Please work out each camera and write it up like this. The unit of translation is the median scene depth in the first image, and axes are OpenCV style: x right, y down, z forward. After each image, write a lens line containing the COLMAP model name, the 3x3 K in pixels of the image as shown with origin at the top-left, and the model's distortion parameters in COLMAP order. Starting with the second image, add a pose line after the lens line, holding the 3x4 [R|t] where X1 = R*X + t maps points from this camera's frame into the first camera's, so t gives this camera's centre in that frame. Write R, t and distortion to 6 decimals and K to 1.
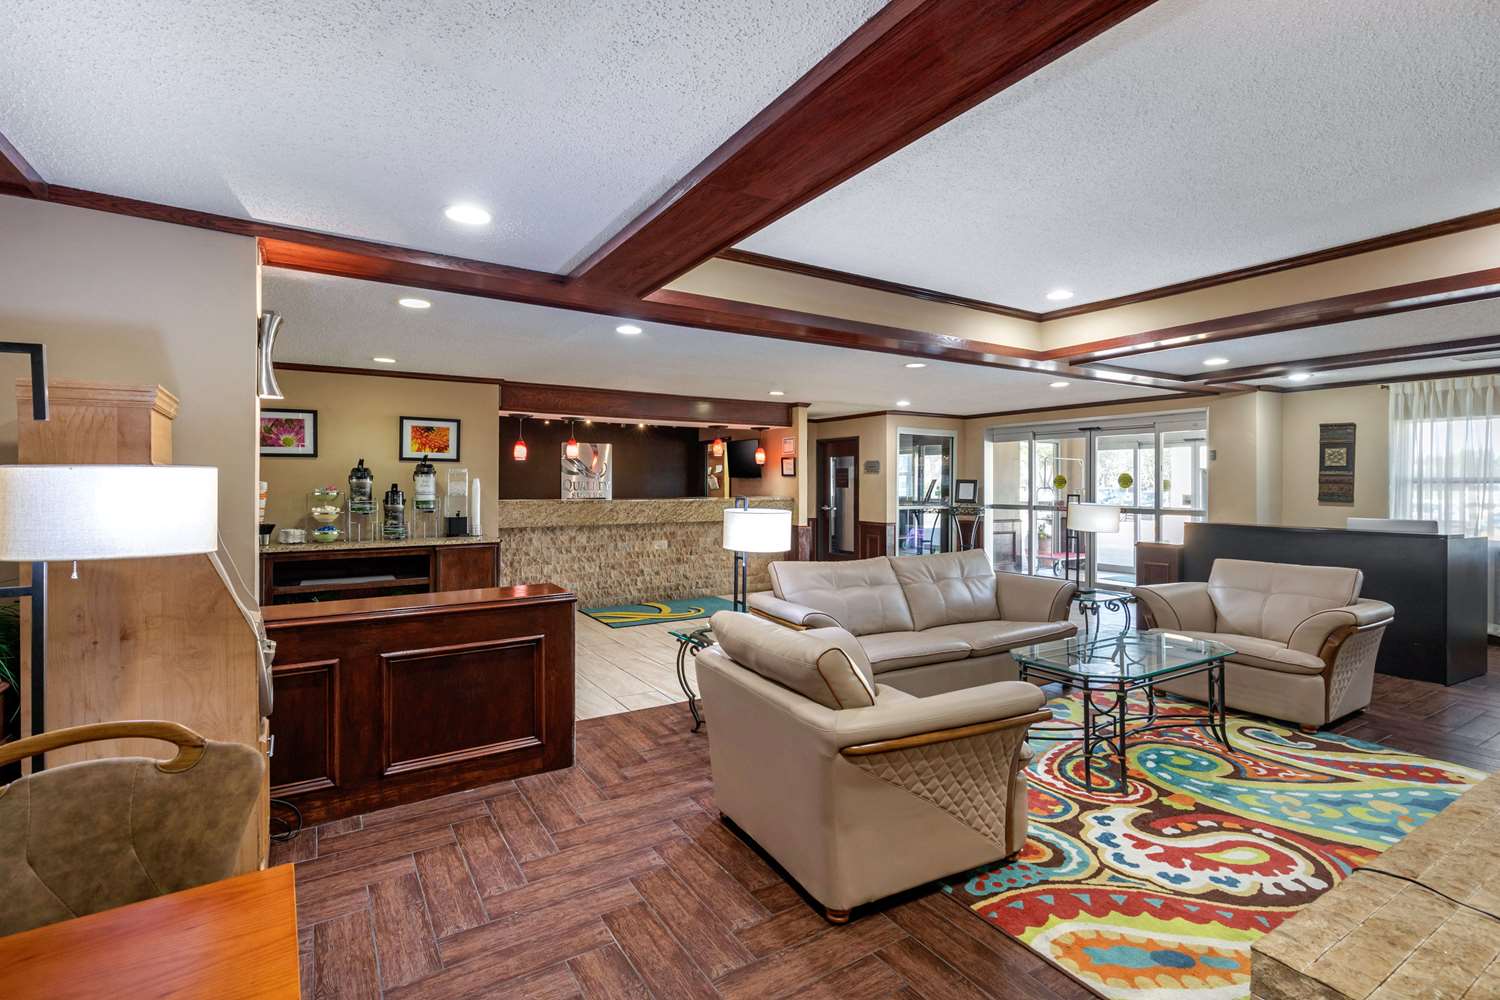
lens RADIAL K [[711.6, 0, 761.1], [0, 711.6, 495.2], [0, 0, 1]] dist [-0.002668, -0.000568]
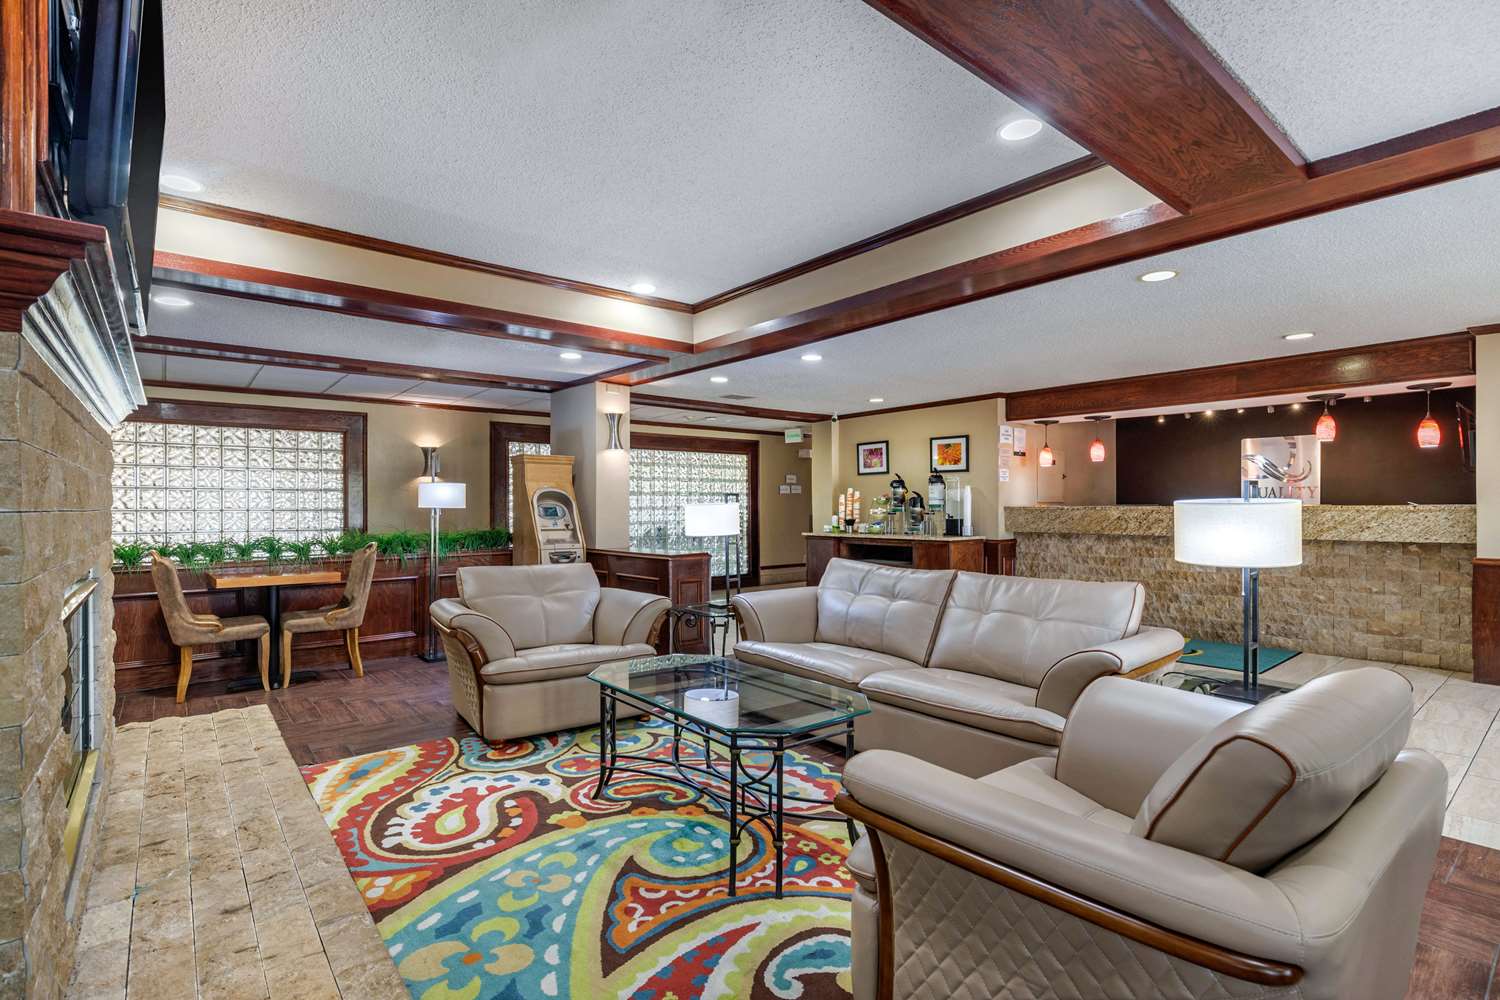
lens RADIAL K [[738.5, 0, 755.8], [0, 738.5, 502.9], [0, 0, 1]] dist [0.001089, 0.000002]
pose [[0.111964, -0.005852, -0.993695, 1.011188], [-0.011452, 0.999909, -0.007179, 0.022838], [0.993646, 0.012183, 0.111887, 0.736327]]
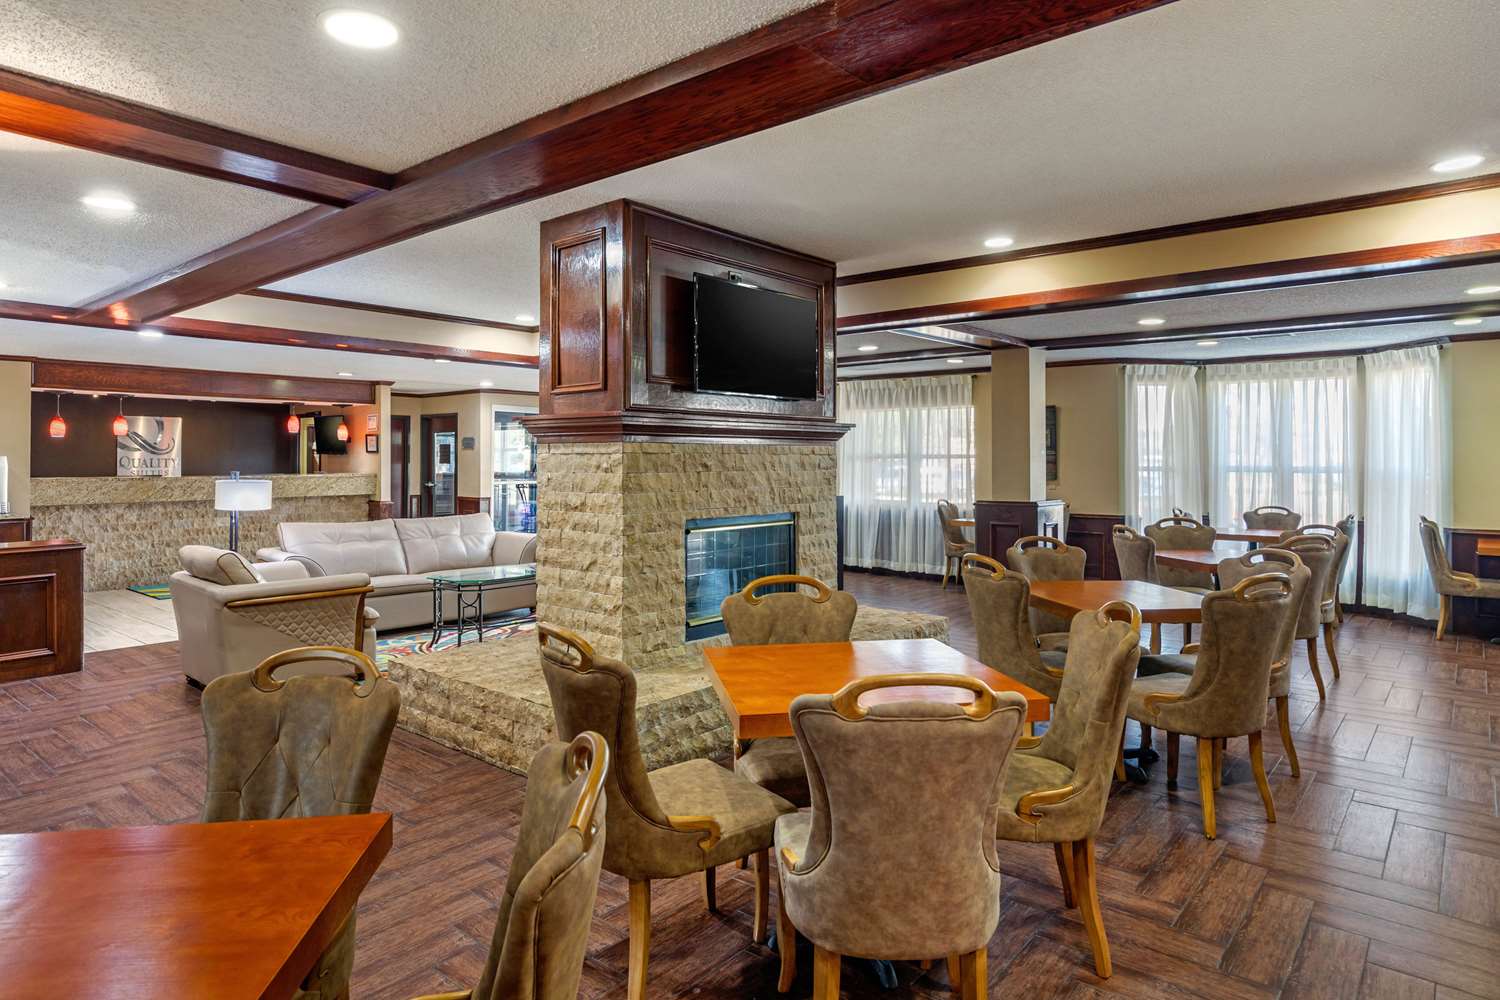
lens RADIAL K [[878.5, 0, 725.2], [0, 878.5, 461.1], [0, 0, 1]] dist [-0.001357, -0.002533]
pose [[0.955548, -0.004442, 0.294801, 0.288121], [0.008206, 0.999900, -0.011533, 0.007966], [-0.294720, 0.013439, 0.955489, -0.666572]]
